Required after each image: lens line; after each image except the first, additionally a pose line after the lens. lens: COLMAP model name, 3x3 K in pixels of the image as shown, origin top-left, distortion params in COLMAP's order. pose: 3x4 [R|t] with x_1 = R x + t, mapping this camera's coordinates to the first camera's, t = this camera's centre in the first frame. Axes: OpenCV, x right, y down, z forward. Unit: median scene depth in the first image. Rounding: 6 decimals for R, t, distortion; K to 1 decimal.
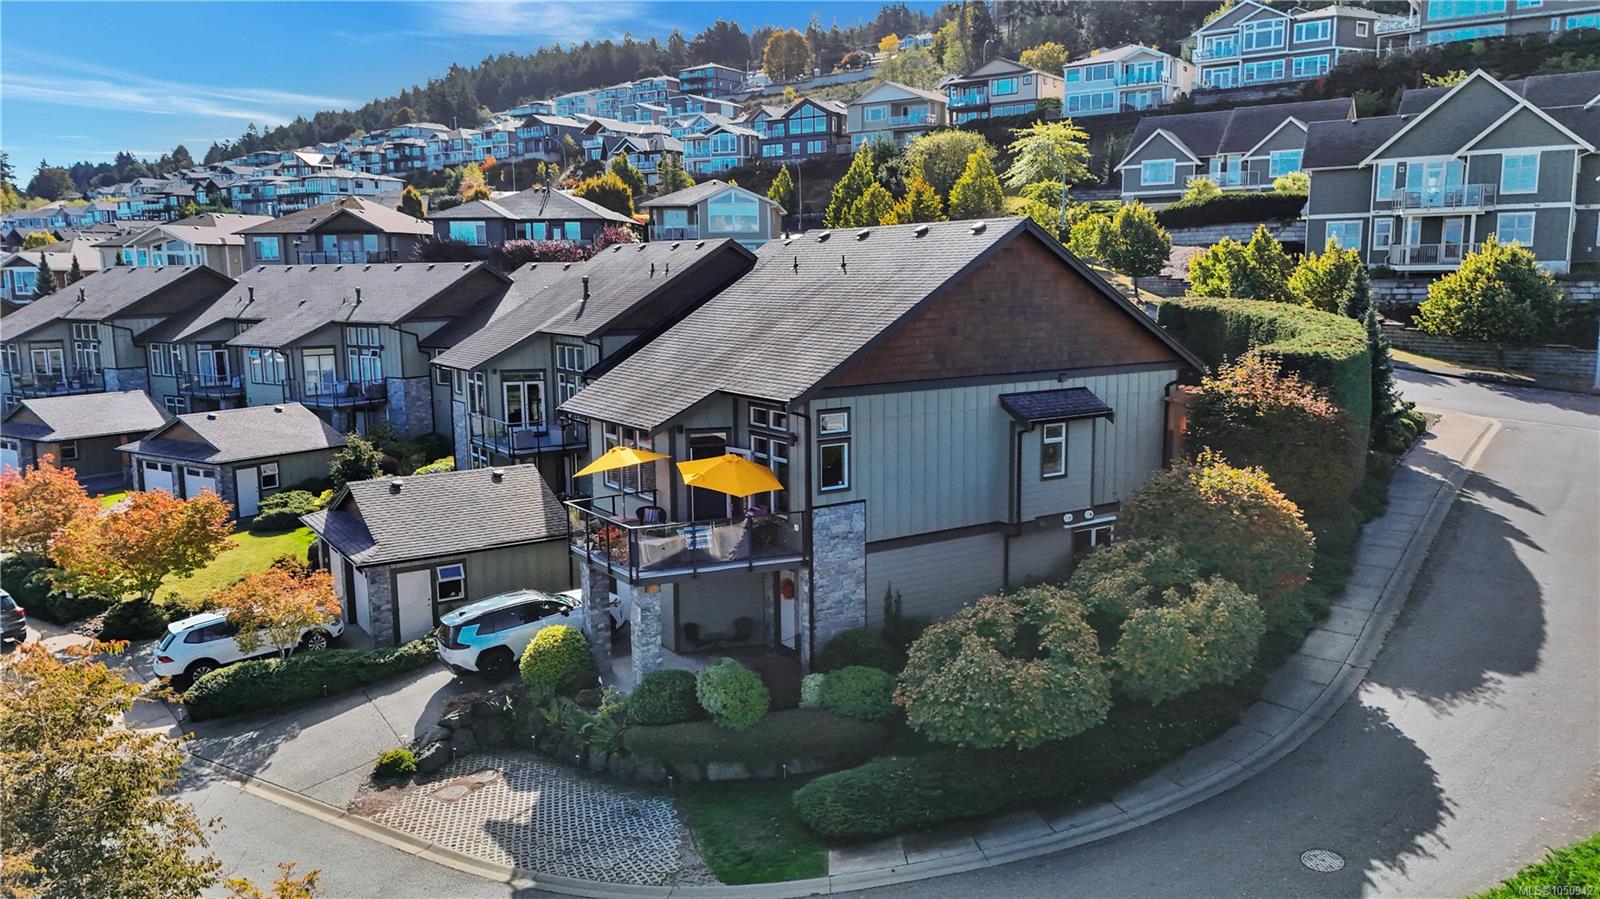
lens RADIAL K [[1179.1, 0, 801.9], [0, 1179.1, 443.5], [0, 0, 1]] dist [0.069656, -0.062719]
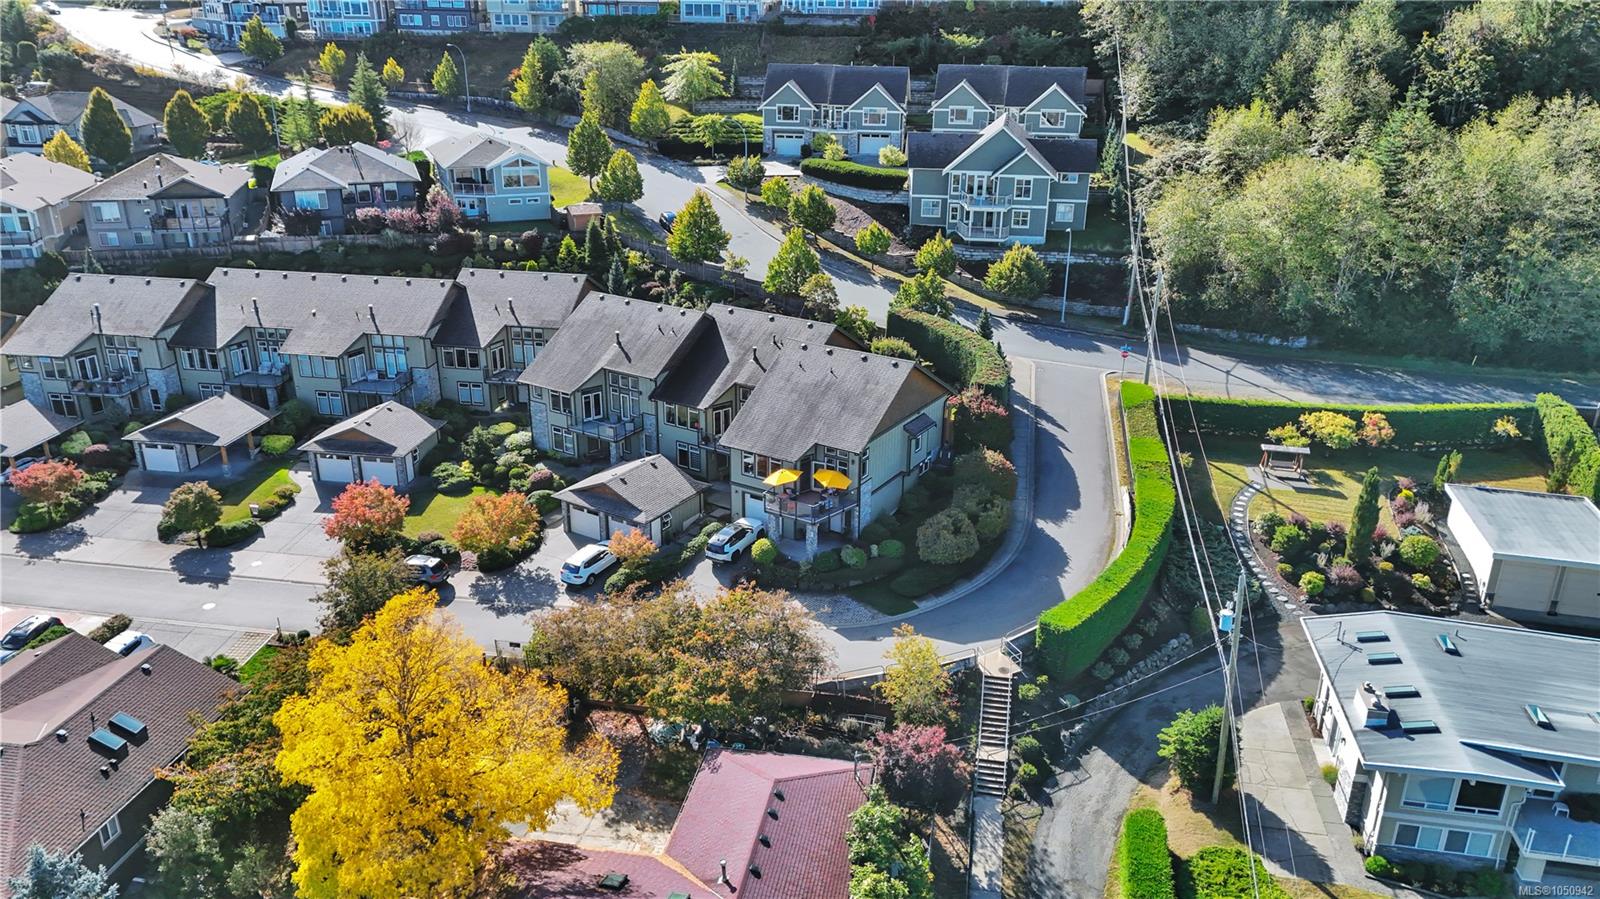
lens RADIAL K [[1179.1, 0, 801.9], [0, 1179.1, 443.5], [0, 0, 1]] dist [0.069656, -0.062719]
pose [[0.907587, -0.135626, 0.397357, -0.274918], [0.042825, 0.971358, 0.233729, -0.158118], [-0.417675, -0.195112, 0.887400, -0.311393]]
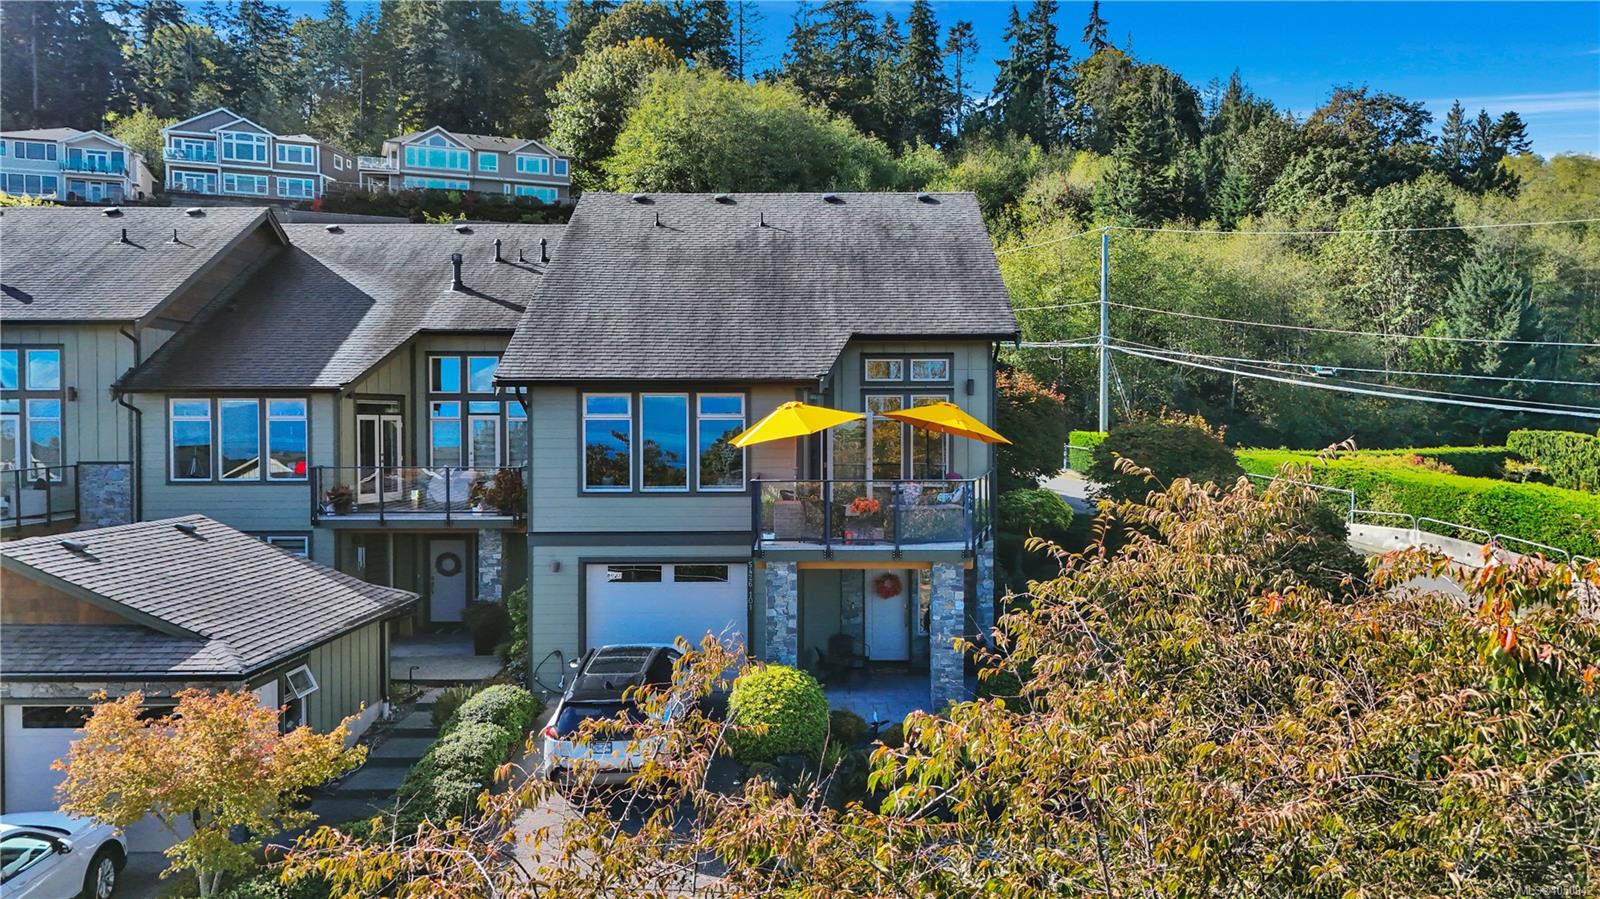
lens RADIAL K [[1179.1, 0, 801.9], [0, 1179.1, 443.5], [0, 0, 1]] dist [0.069656, -0.062719]
pose [[0.556226, -0.003002, 0.831026, -0.182822], [0.116647, 0.990375, -0.074497, 0.020474], [-0.822804, 0.138374, 0.551223, 0.147289]]
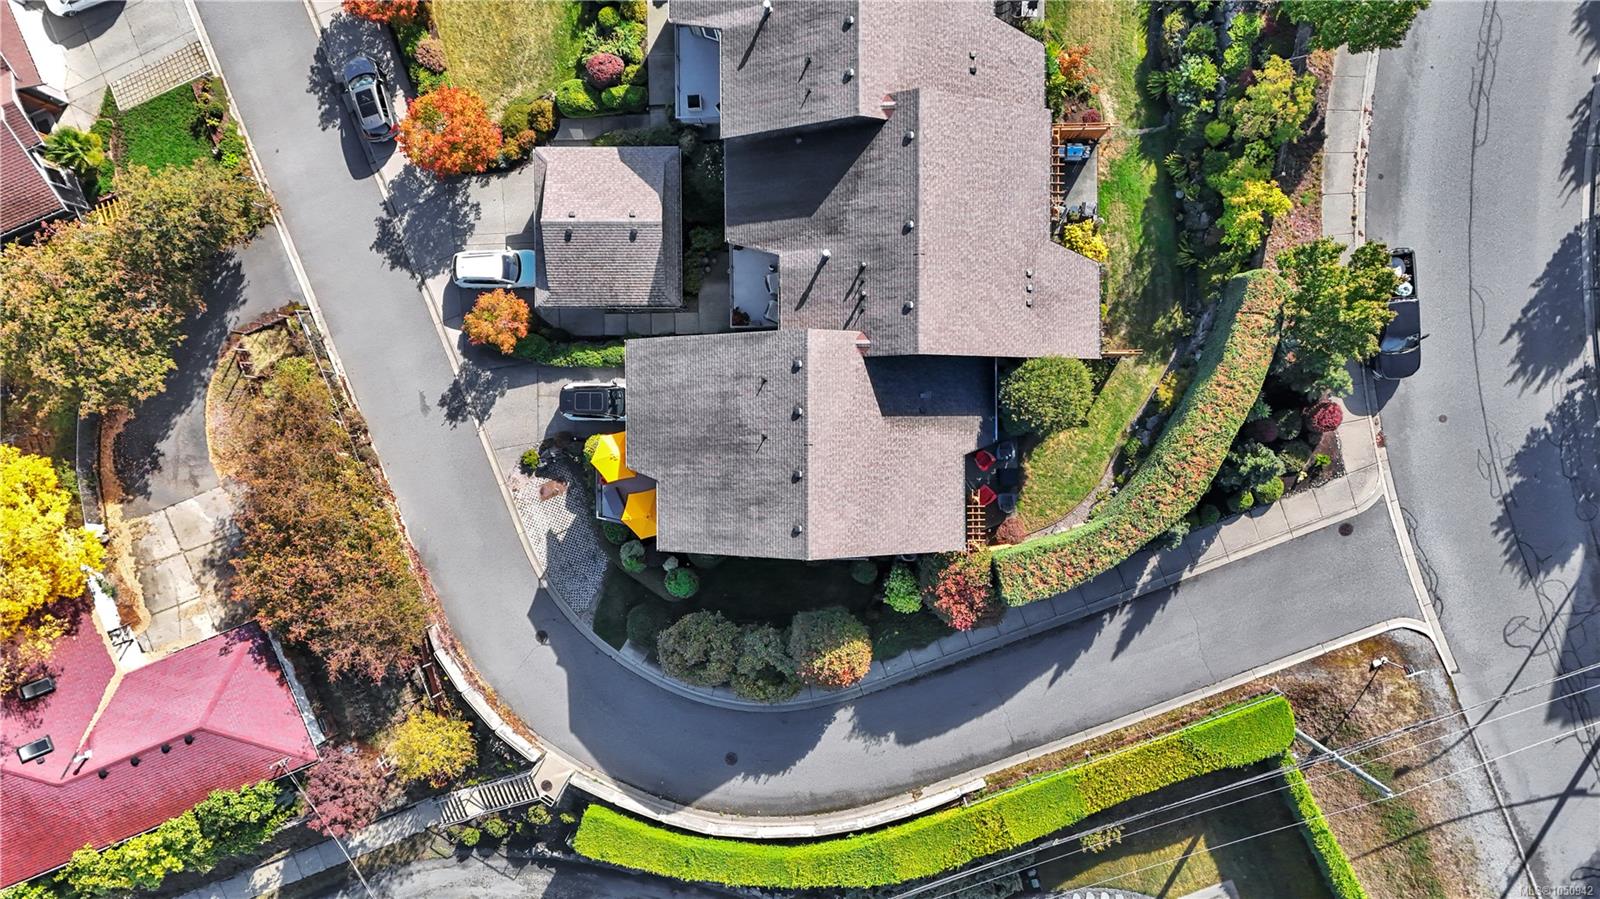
lens RADIAL K [[1179.1, 0, 801.9], [0, 1179.1, 443.5], [0, 0, 1]] dist [0.069656, -0.062719]
pose [[0.841719, 0.539837, 0.009182, 0.015815], [-0.063707, 0.082417, 0.994560, -0.470341], [0.536144, -0.837725, 0.103763, 0.239887]]
